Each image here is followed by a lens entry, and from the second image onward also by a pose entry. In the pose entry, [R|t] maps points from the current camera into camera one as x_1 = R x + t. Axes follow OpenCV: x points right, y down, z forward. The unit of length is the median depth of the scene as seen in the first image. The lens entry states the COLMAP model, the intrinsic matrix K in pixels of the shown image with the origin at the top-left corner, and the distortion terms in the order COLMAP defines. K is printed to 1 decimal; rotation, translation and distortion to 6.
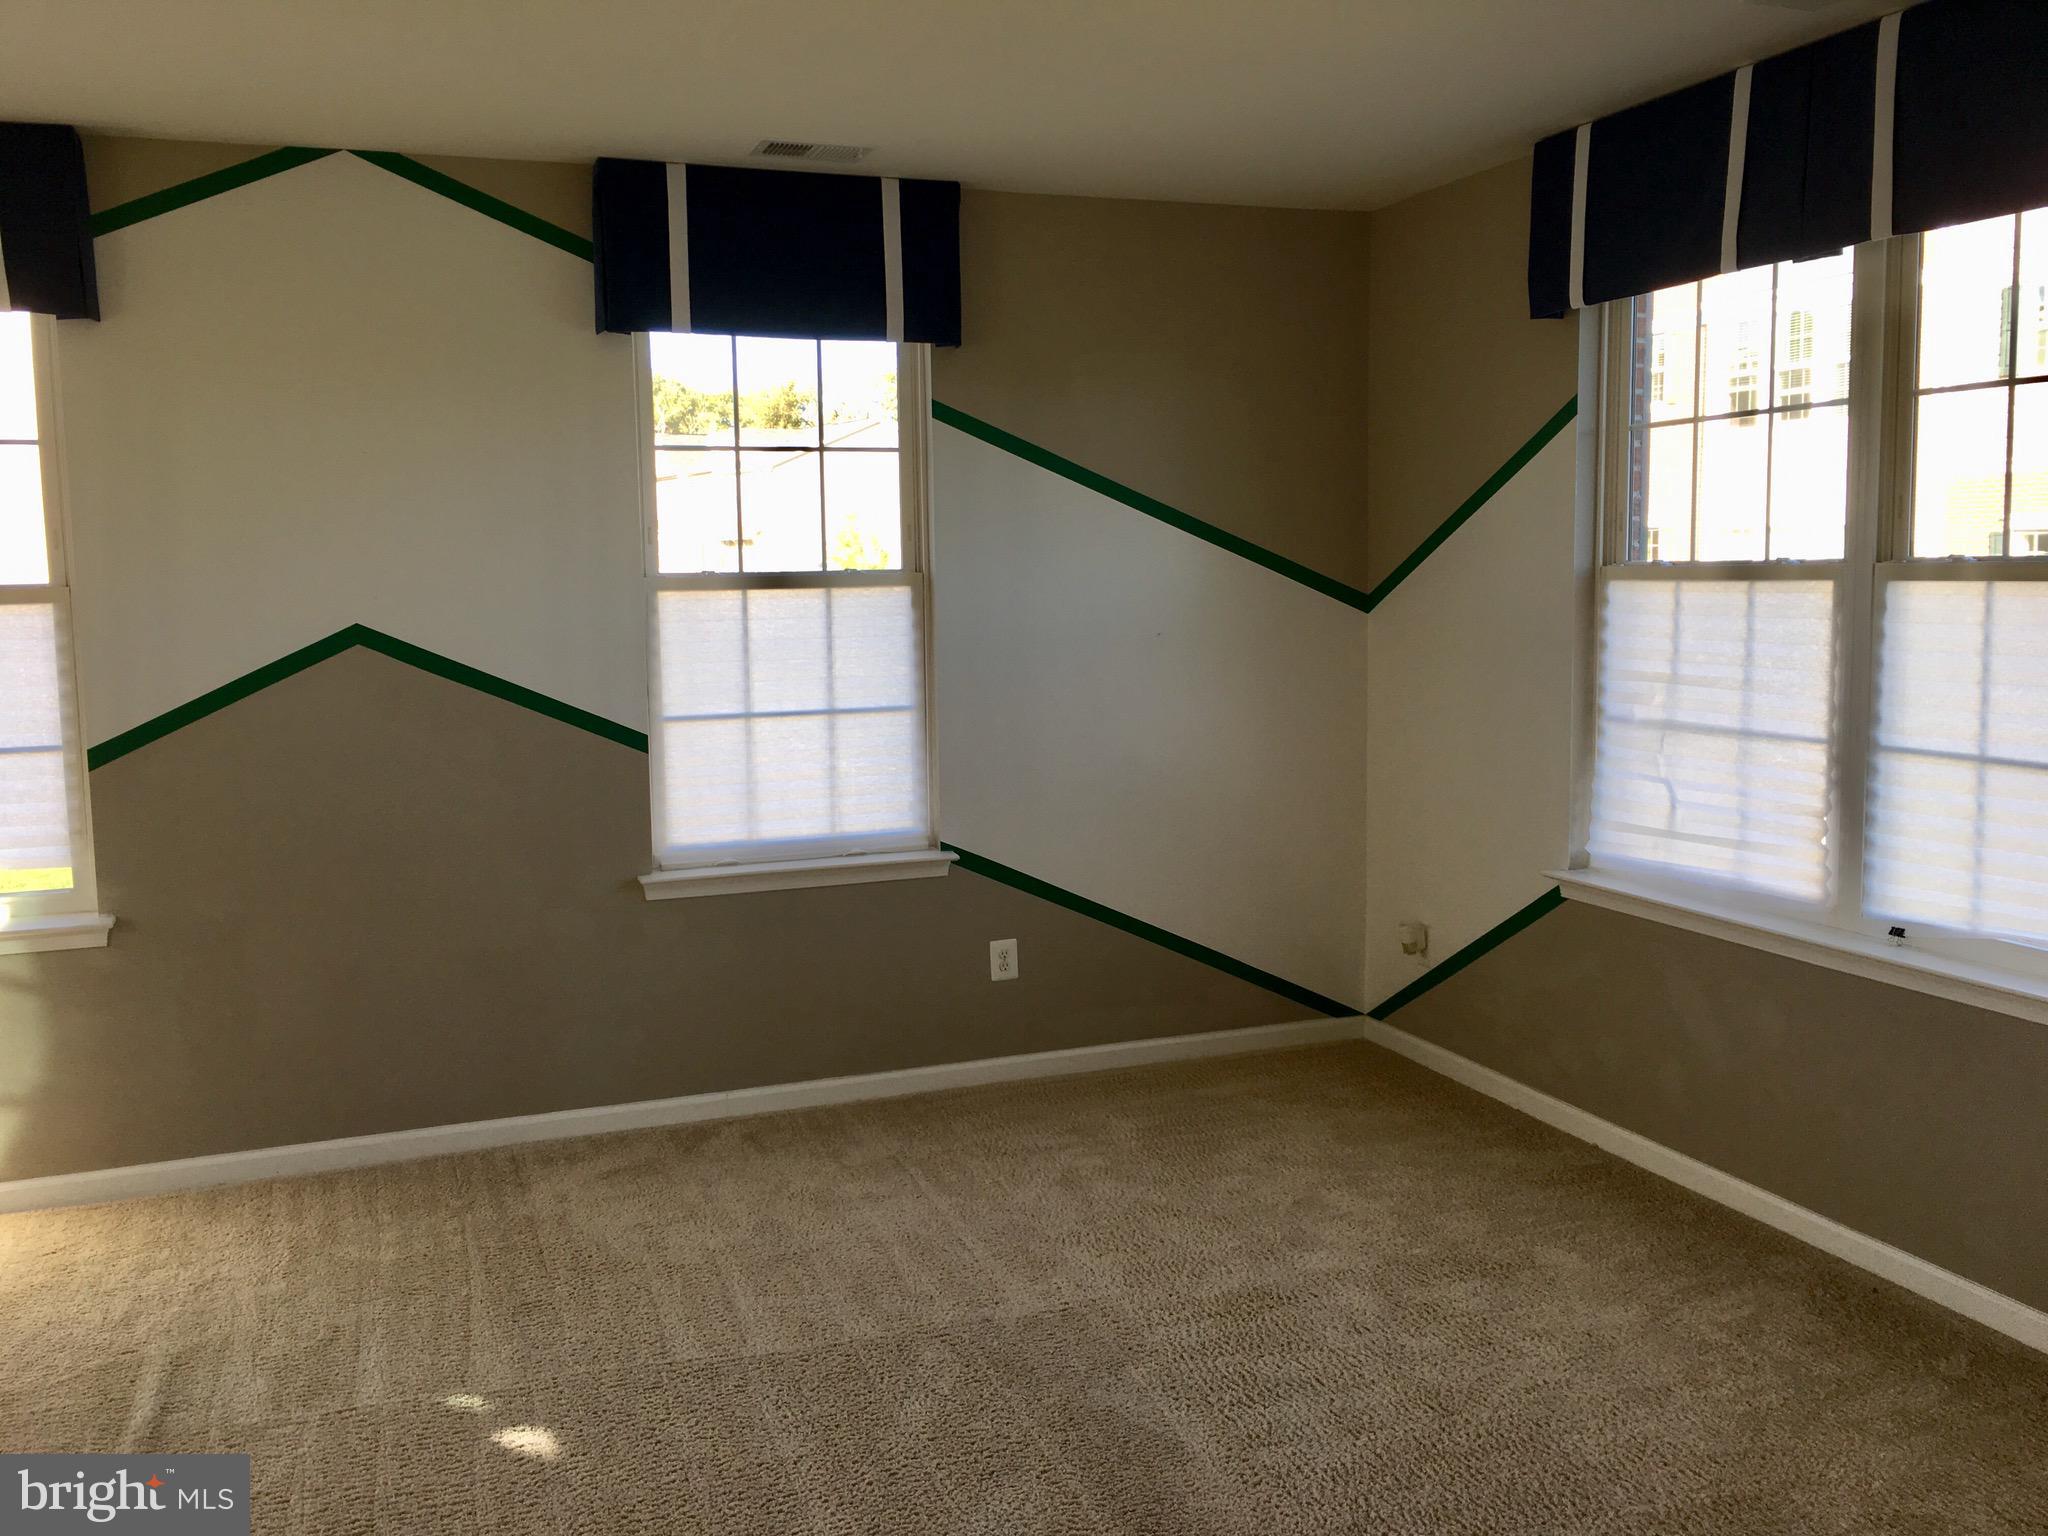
lens RADIAL K [[1749.9, 0, 1020.2], [0, 1749.9, 747.8], [0, 0, 1]] dist [0.079075, -0.099200]
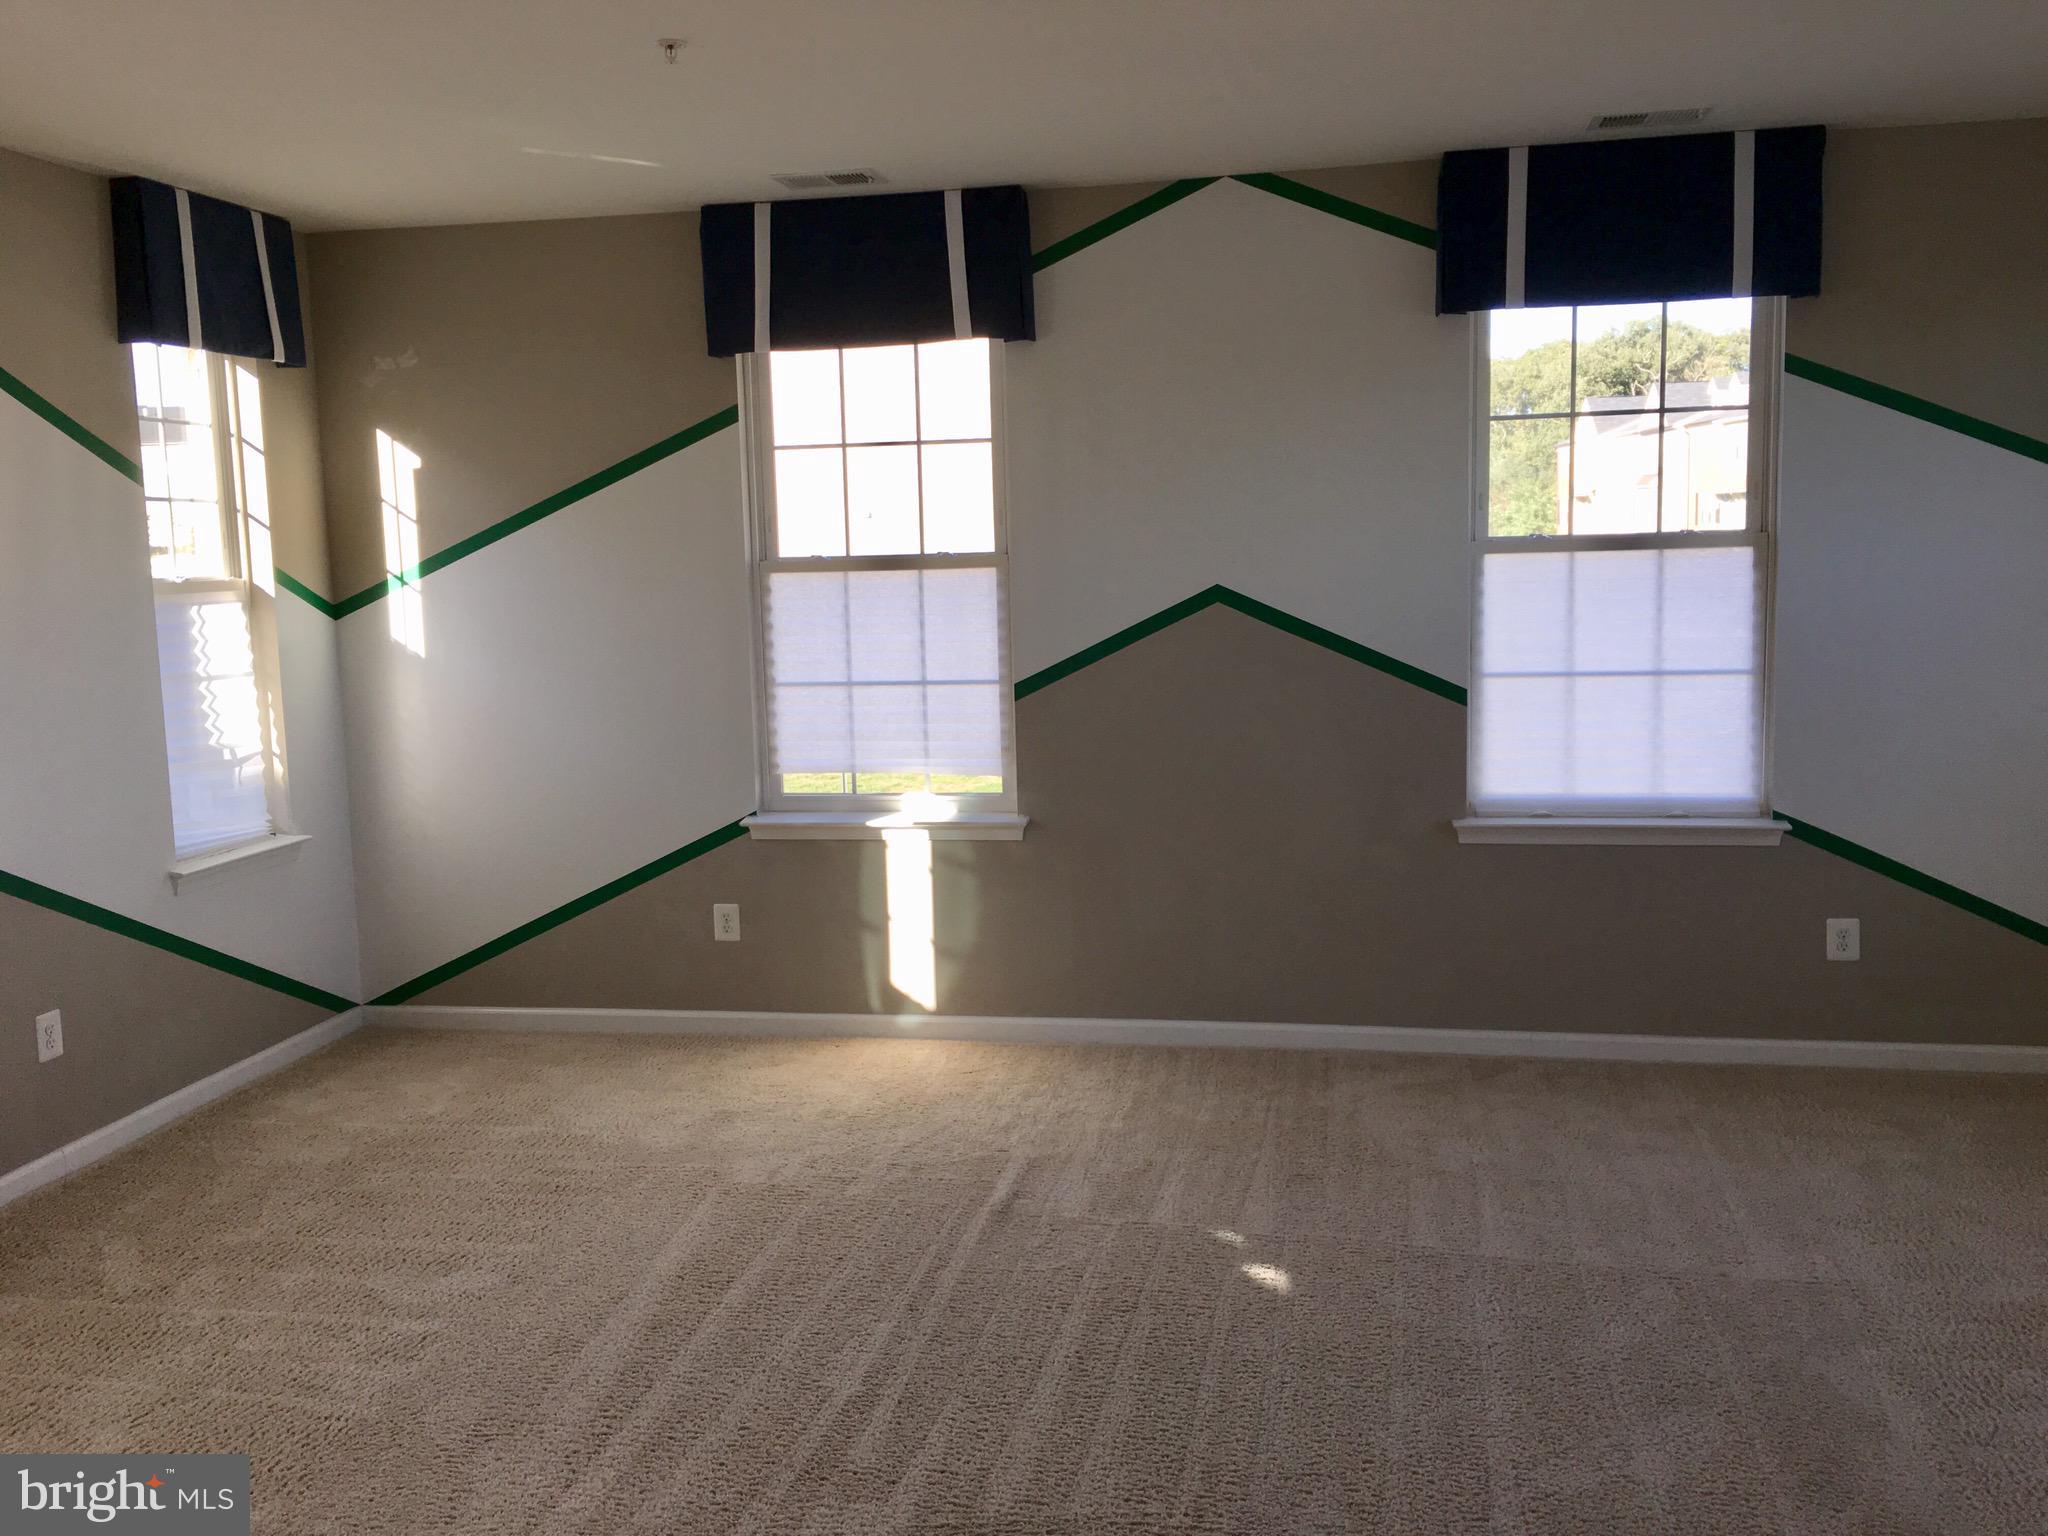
lens RADIAL K [[1749.9, 0, 1020.2], [0, 1749.9, 747.8], [0, 0, 1]] dist [0.079075, -0.099200]
pose [[0.857368, 0.053794, -0.511885, 0.113982], [-0.042487, 0.998526, 0.033772, 0.004276], [0.512948, -0.007206, 0.858390, -0.064854]]
